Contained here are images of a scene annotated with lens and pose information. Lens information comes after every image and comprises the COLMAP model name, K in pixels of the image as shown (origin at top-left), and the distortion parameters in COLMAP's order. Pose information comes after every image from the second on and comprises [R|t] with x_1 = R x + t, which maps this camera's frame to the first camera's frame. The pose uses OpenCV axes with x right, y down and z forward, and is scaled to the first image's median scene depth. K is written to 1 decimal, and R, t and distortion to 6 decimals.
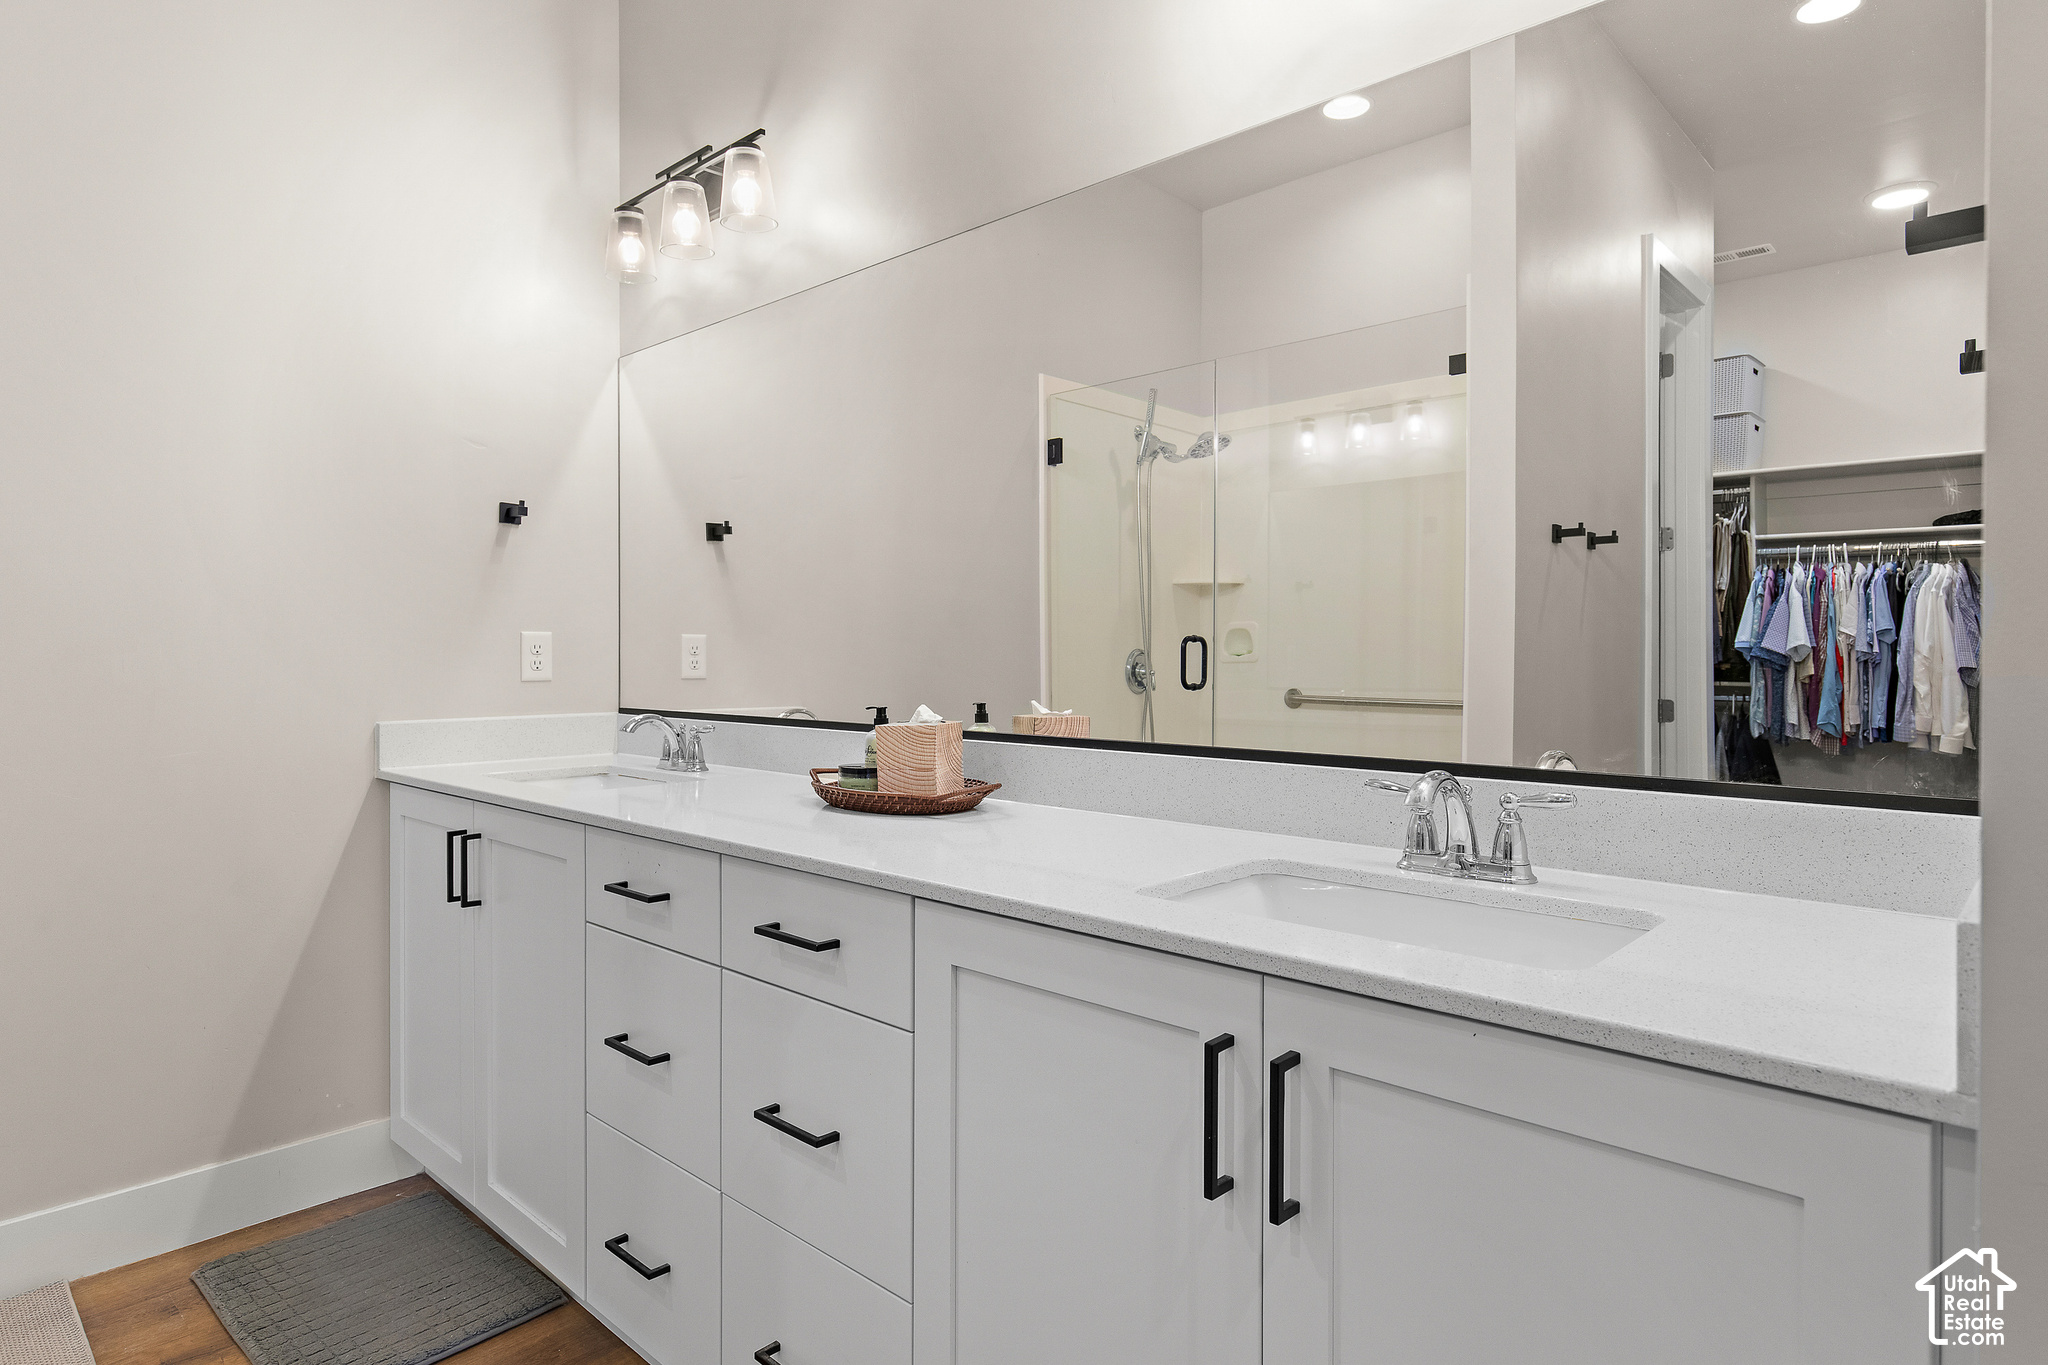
lens RADIAL K [[1147.9, 0, 1023.1], [0, 1147.9, 685.6], [0, 0, 1]] dist [0.006382, 0.000455]
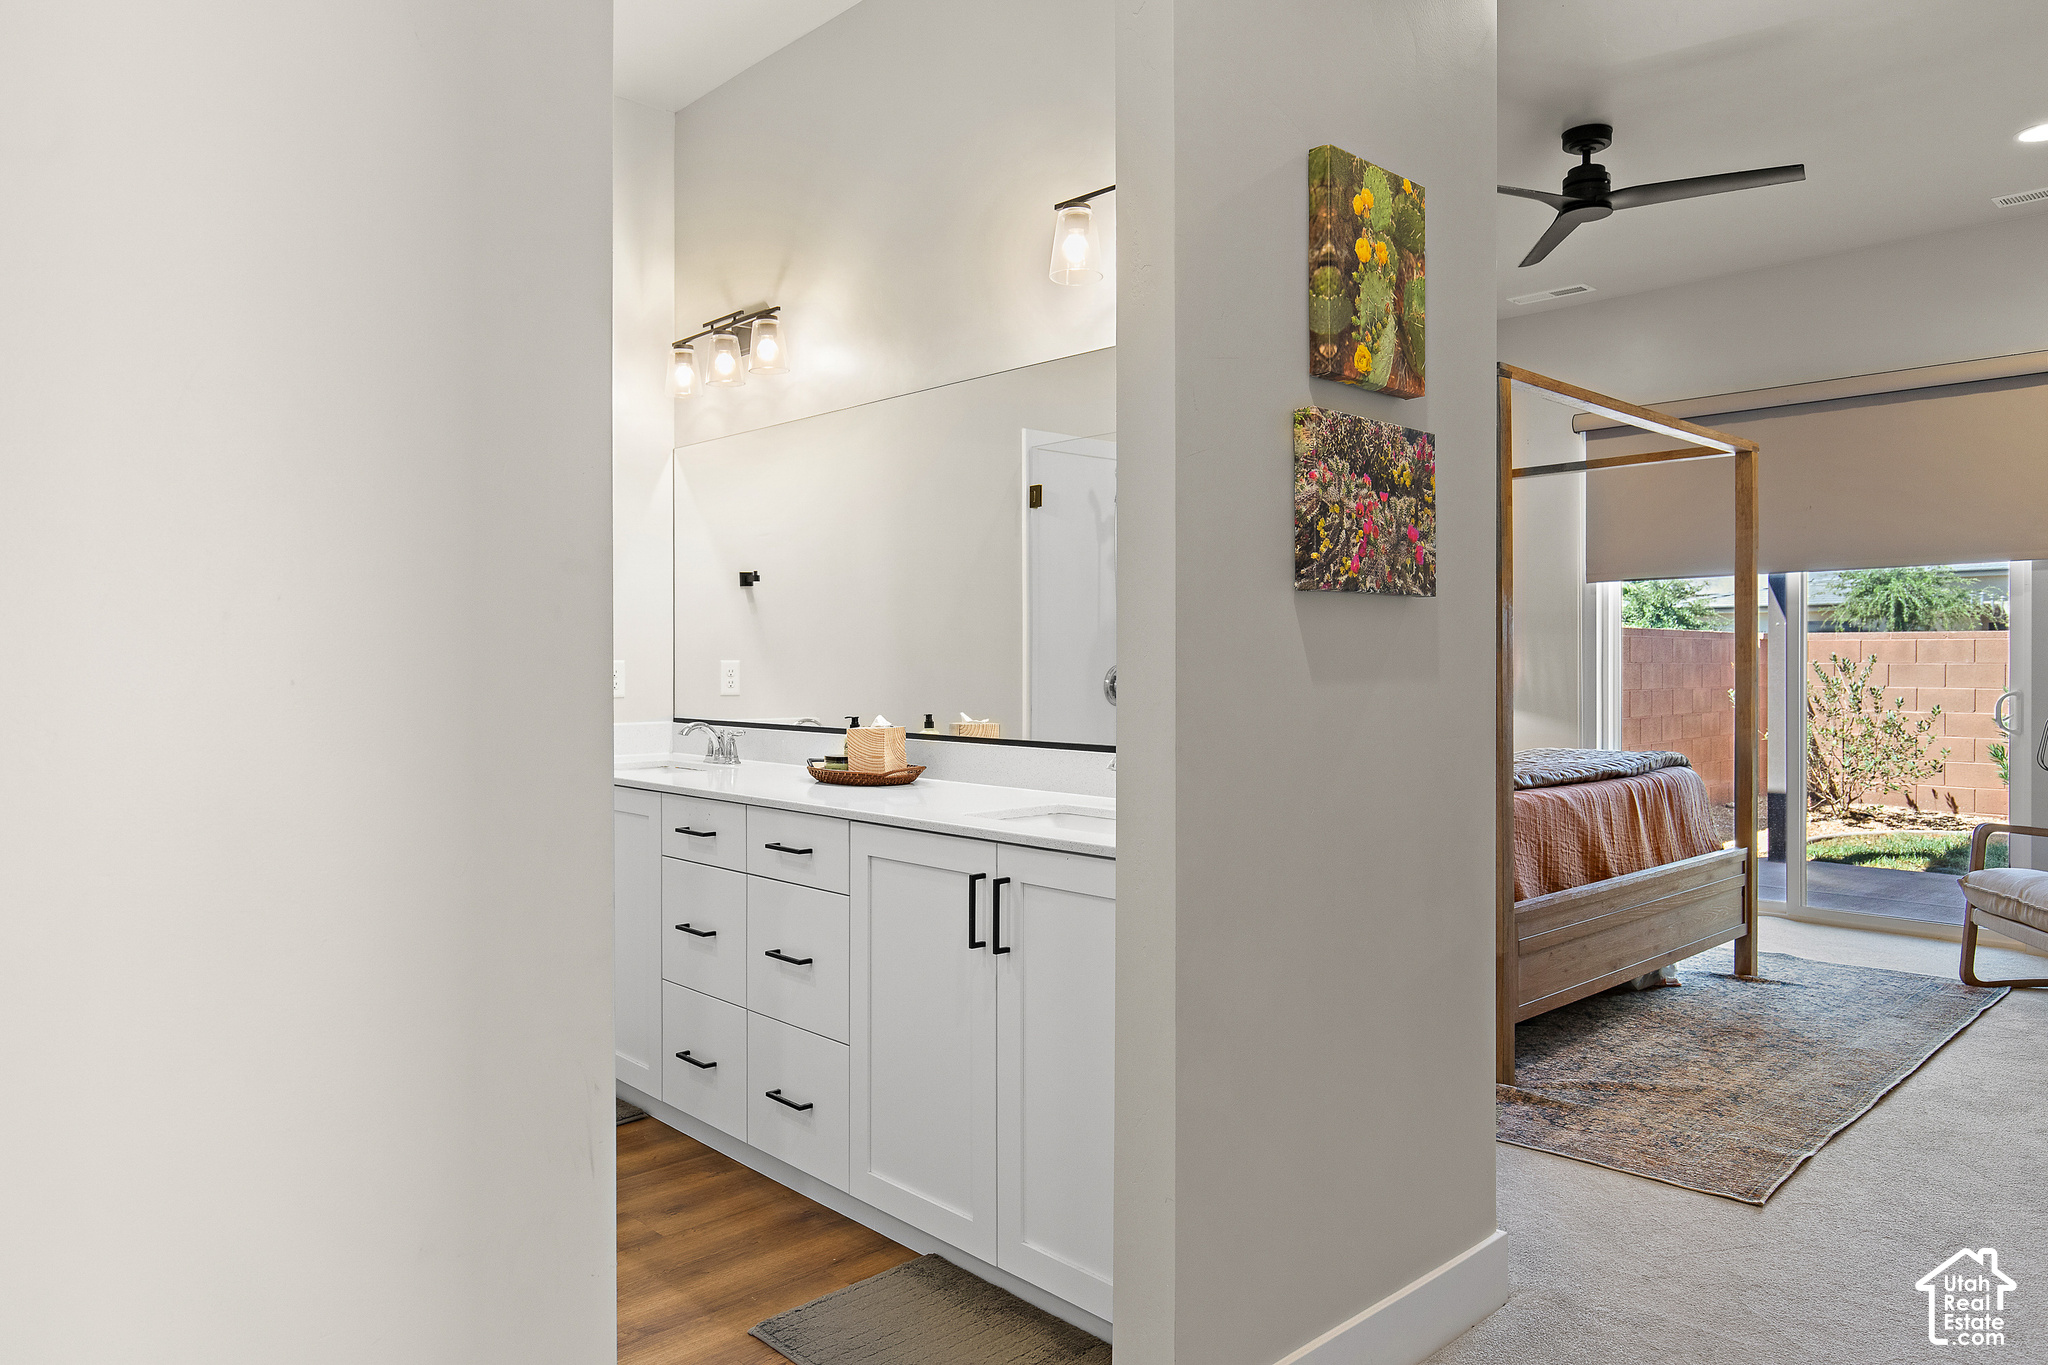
lens RADIAL K [[1428.8, 0, 1007.6], [0, 1428.8, 671.6], [0, 0, 1]] dist [0.003608, -0.003492]
pose [[0.996335, -0.004419, -0.085420, 0.191873], [0.003146, 0.999882, -0.015028, -0.009242], [0.085477, 0.014704, 0.996232, -0.681780]]
